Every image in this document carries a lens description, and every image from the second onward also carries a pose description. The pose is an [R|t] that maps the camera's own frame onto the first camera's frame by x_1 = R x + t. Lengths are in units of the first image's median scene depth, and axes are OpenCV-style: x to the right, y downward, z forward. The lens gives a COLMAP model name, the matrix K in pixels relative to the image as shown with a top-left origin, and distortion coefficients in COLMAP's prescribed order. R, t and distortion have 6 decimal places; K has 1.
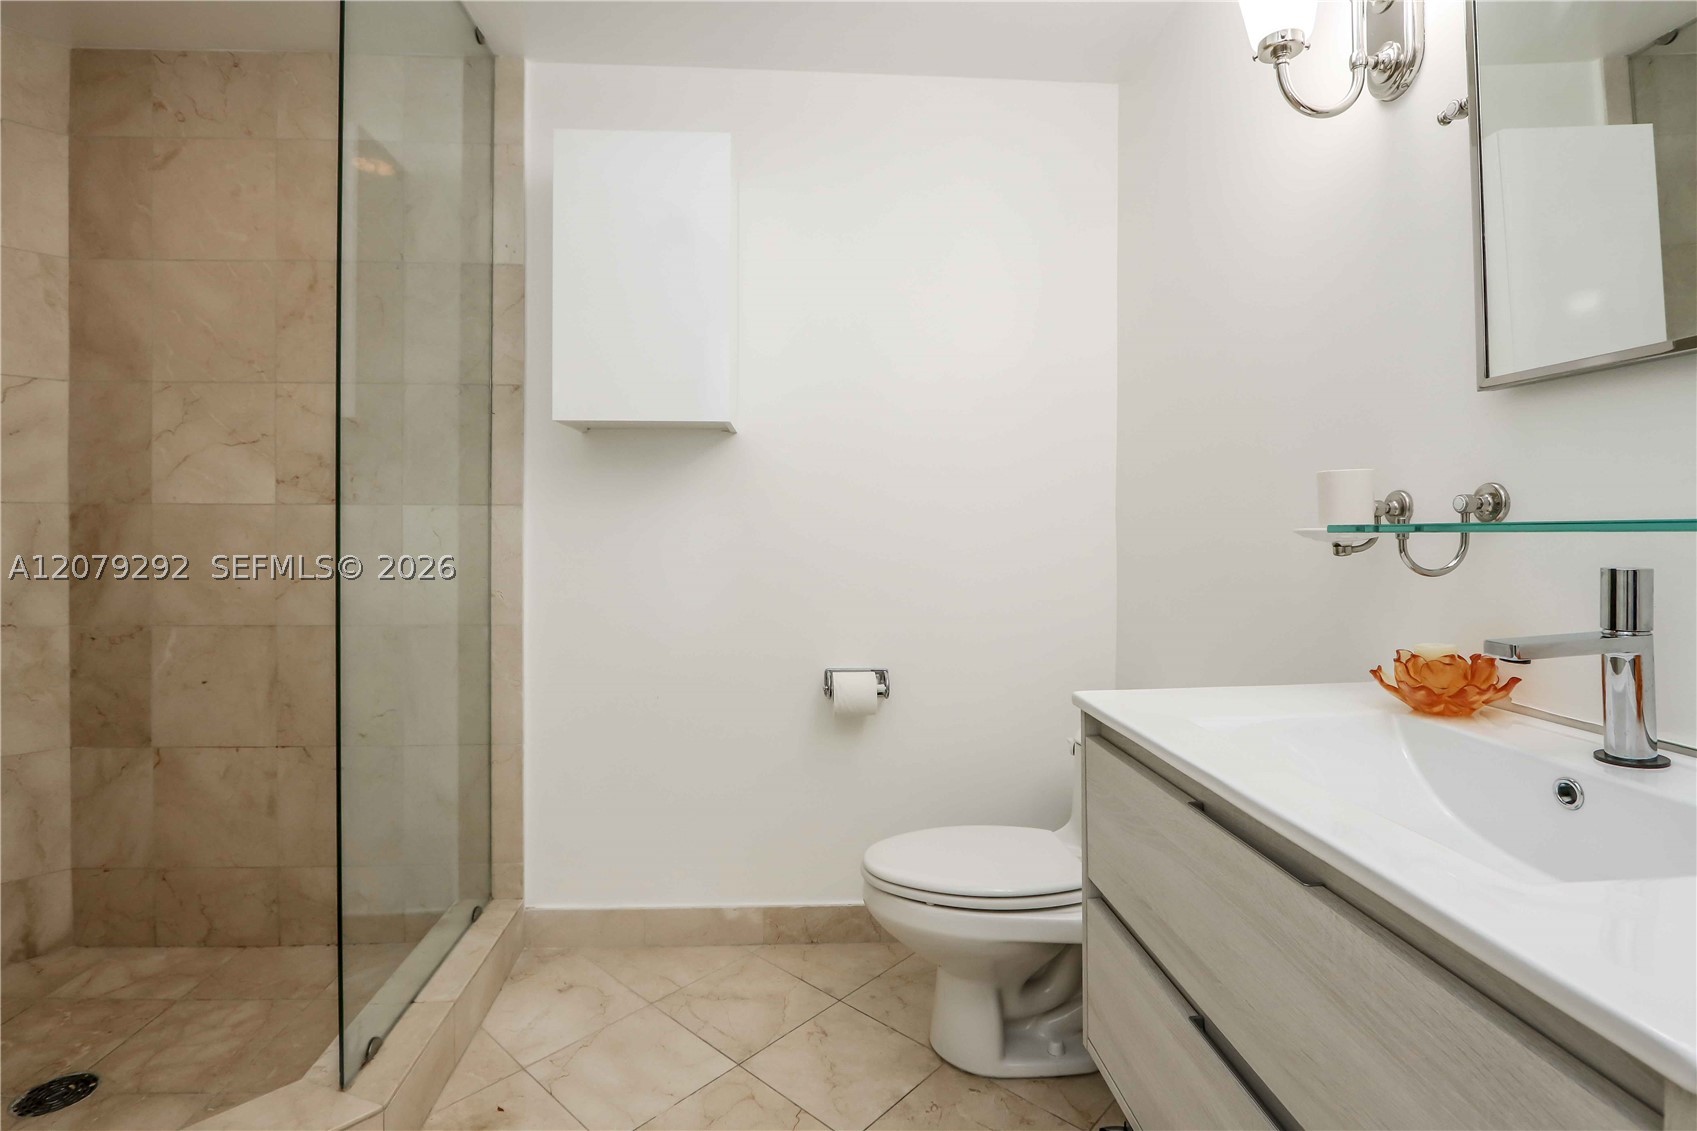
lens RADIAL K [[811.7, 0, 834.0], [0, 811.7, 539.7], [0, 0, 1]] dist [-0.007782, 0.000119]
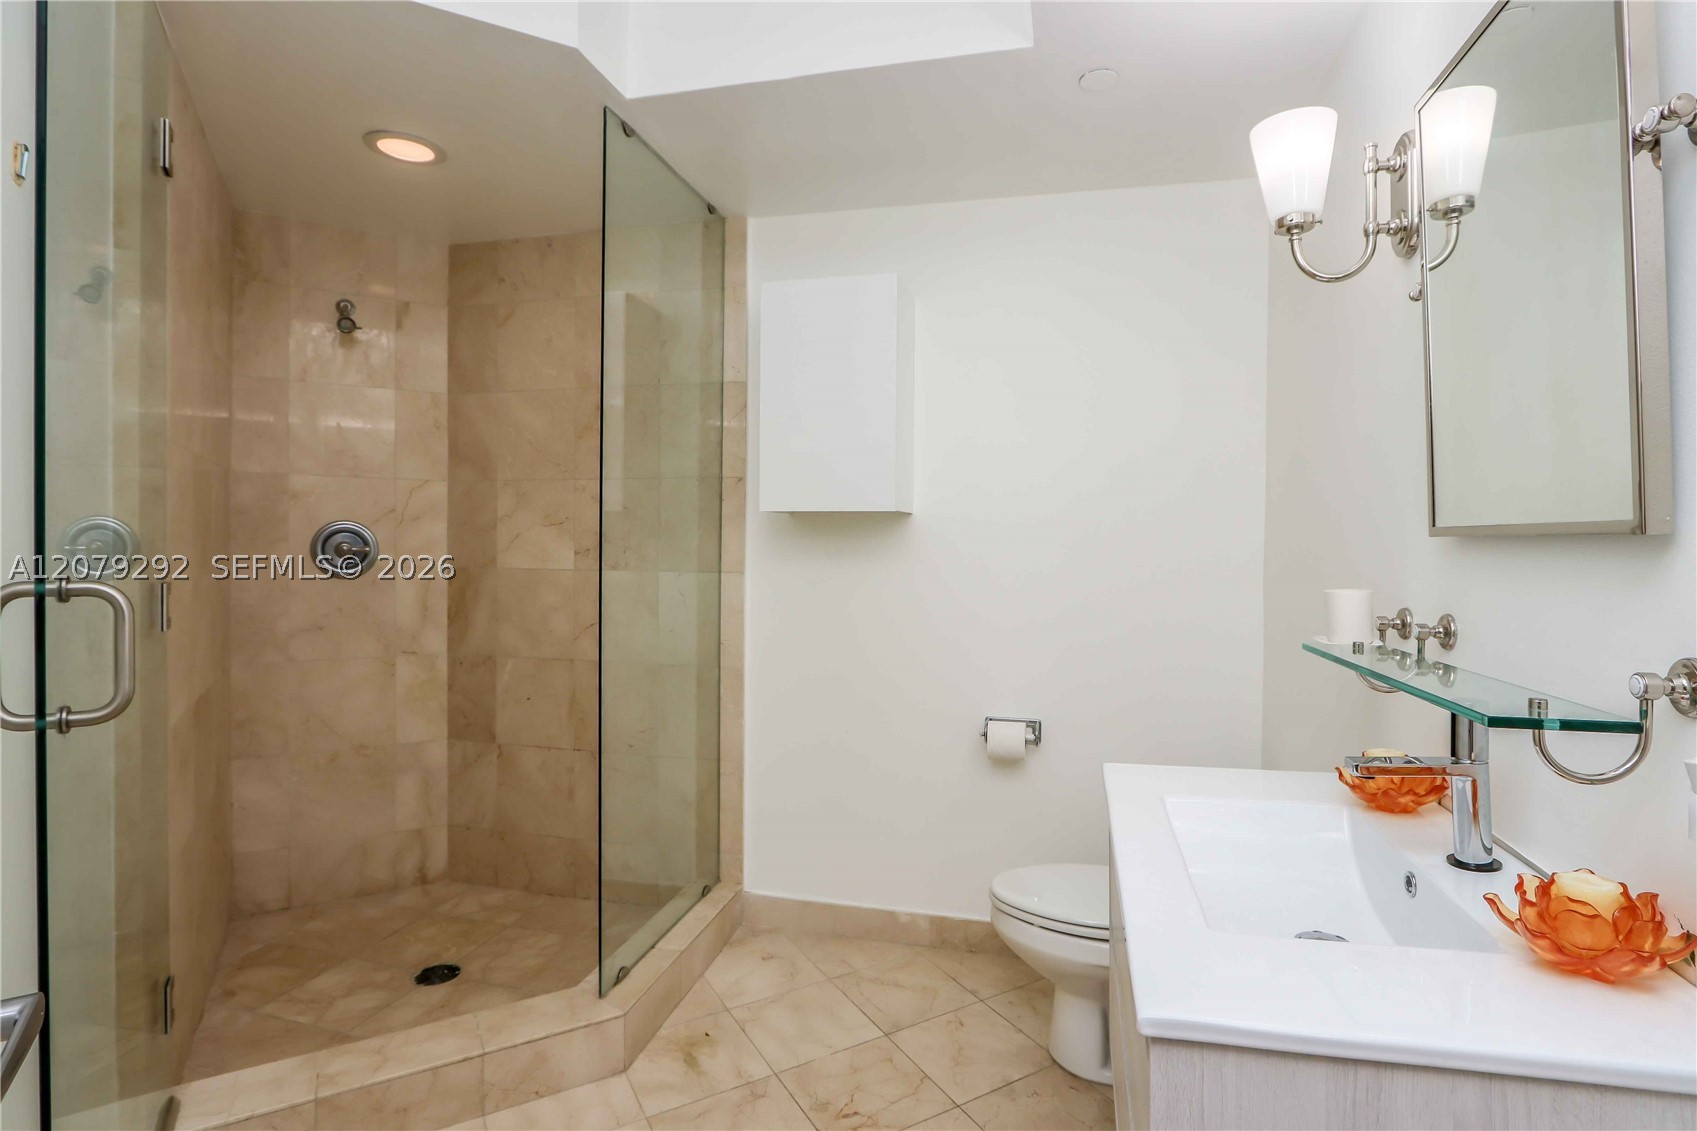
lens RADIAL K [[821.9, 0, 877.2], [0, 821.9, 567.7], [0, 0, 1]] dist [-0.003399, -0.000345]
pose [[0.960544, 0.013026, -0.277824, 0.175545], [-0.010008, 0.999875, 0.012280, -0.070393], [0.277949, -0.009015, 0.960553, -0.174559]]
